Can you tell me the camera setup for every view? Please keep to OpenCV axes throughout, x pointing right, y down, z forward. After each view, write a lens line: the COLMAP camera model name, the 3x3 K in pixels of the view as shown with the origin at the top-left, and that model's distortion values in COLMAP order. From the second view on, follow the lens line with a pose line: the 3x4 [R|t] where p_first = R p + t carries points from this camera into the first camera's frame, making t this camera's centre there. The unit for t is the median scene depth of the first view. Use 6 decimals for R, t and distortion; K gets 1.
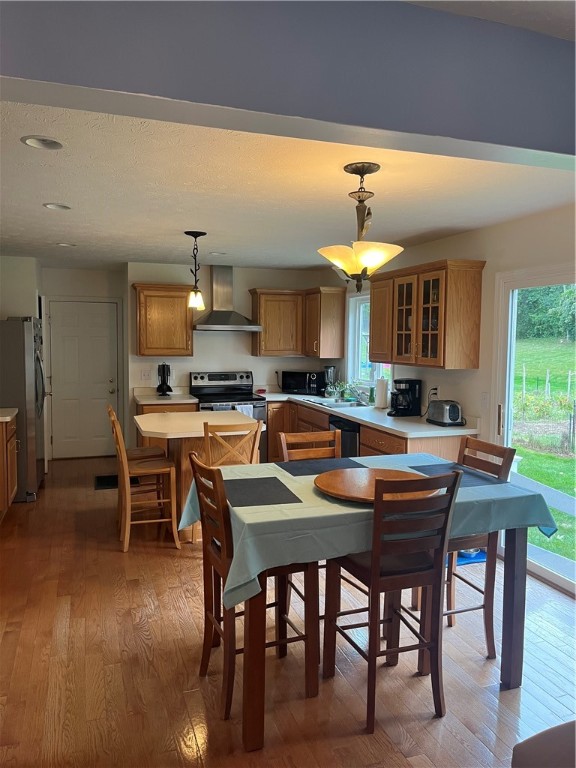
lens RADIAL K [[578.4, 0, 287.0], [0, 578.4, 386.4], [0, 0, 1]] dist [0.039081, -0.030956]
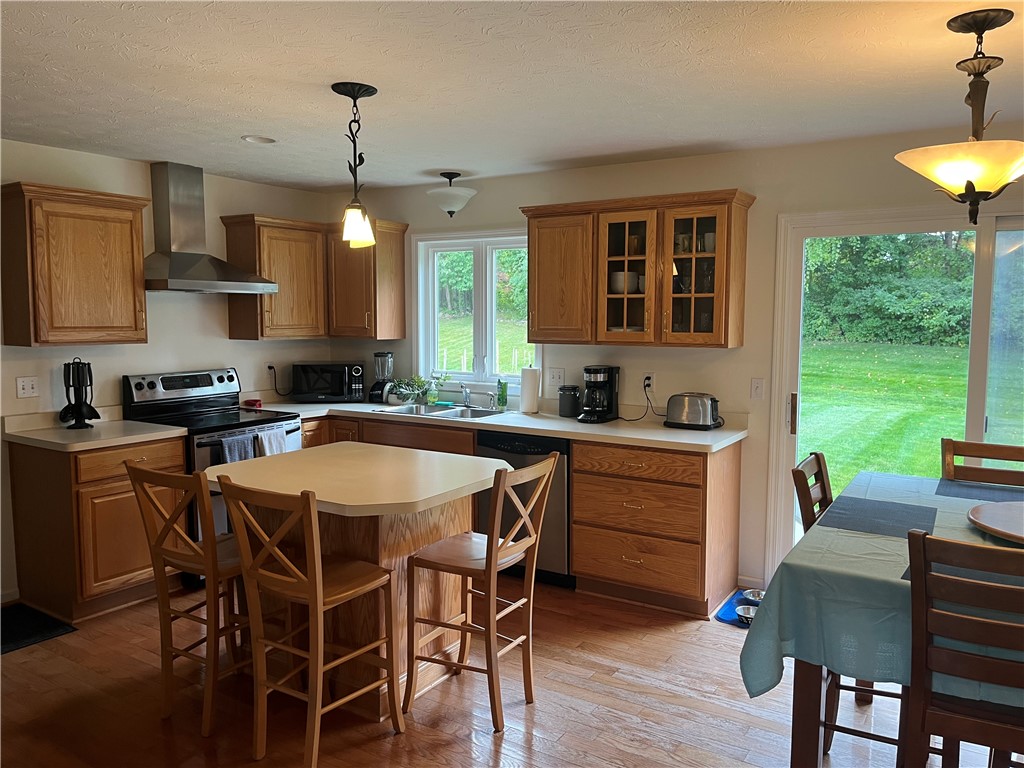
lens RADIAL K [[771.2, 0, 513.8], [0, 771.2, 380.9], [0, 0, 1]] dist [0.039081, -0.030956]
pose [[0.778125, -0.060989, 0.625141, -0.346403], [0.056533, 0.998036, 0.027001, -0.020611], [-0.625560, 0.014331, 0.780045, 0.296149]]
